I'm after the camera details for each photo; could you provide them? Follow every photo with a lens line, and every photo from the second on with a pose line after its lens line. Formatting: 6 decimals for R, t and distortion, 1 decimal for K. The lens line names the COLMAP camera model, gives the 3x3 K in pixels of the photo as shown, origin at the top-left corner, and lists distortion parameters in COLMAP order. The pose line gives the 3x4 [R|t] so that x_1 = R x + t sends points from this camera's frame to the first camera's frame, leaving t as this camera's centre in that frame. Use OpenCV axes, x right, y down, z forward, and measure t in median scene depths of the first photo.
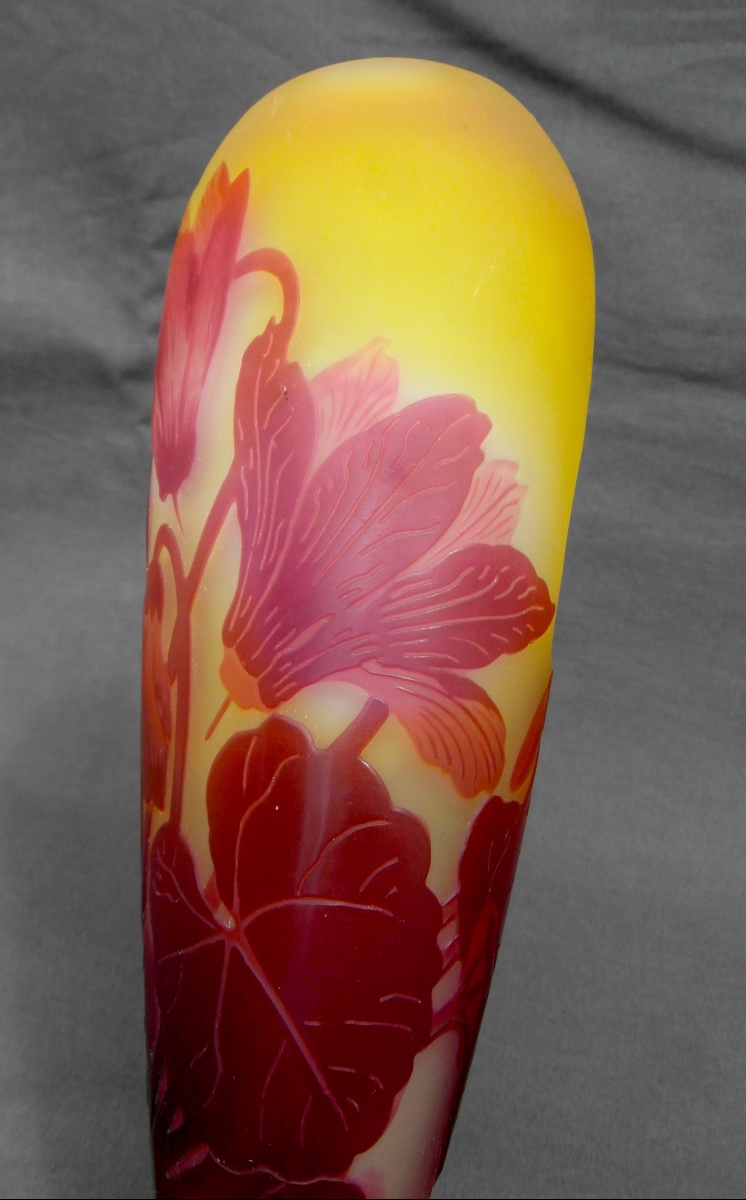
lens RADIAL K [[1283.0, 0, 373.0], [0, 1283.0, 634.5], [0, 0, 1]] dist [0.104152, -0.766948]
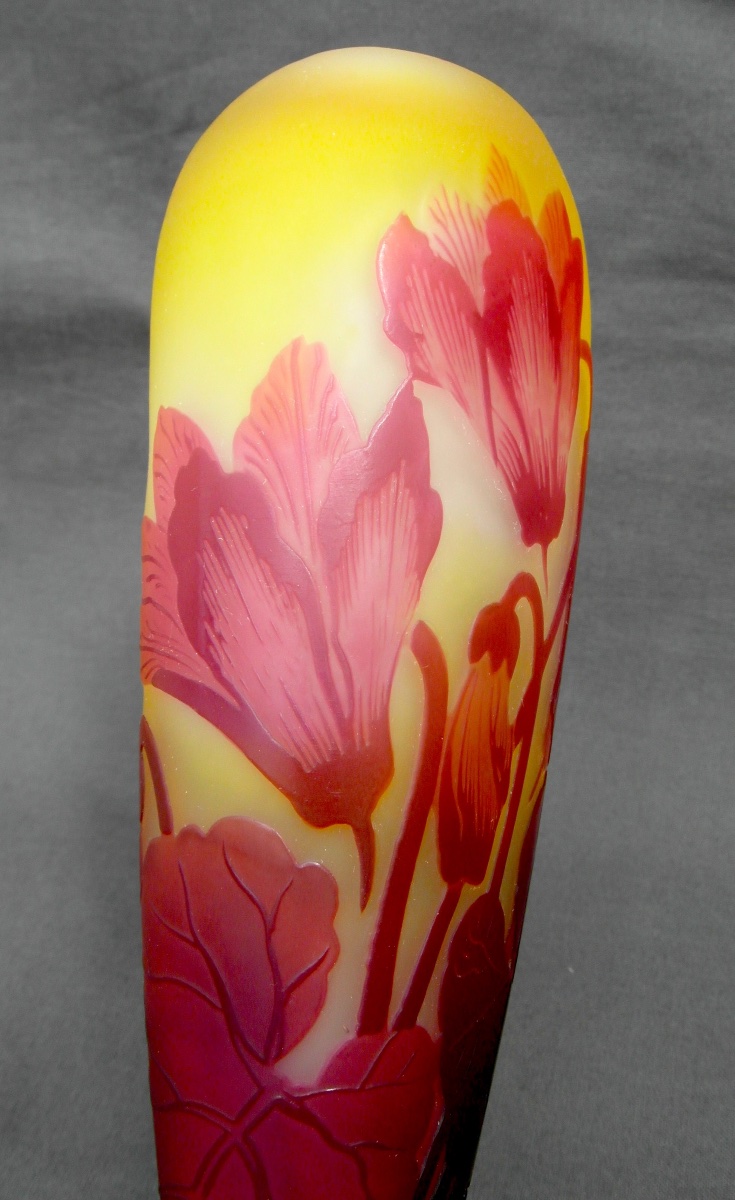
lens RADIAL K [[1198.7, 0, 370.2], [0, 1198.7, 637.2], [0, 0, 1]] dist [-0.017445, -0.001959]
pose [[-0.388356, -0.059294, 0.919600, -0.983760], [-0.193404, 0.980946, -0.018427, -0.005136], [-0.900985, -0.185011, -0.392424, 1.559802]]
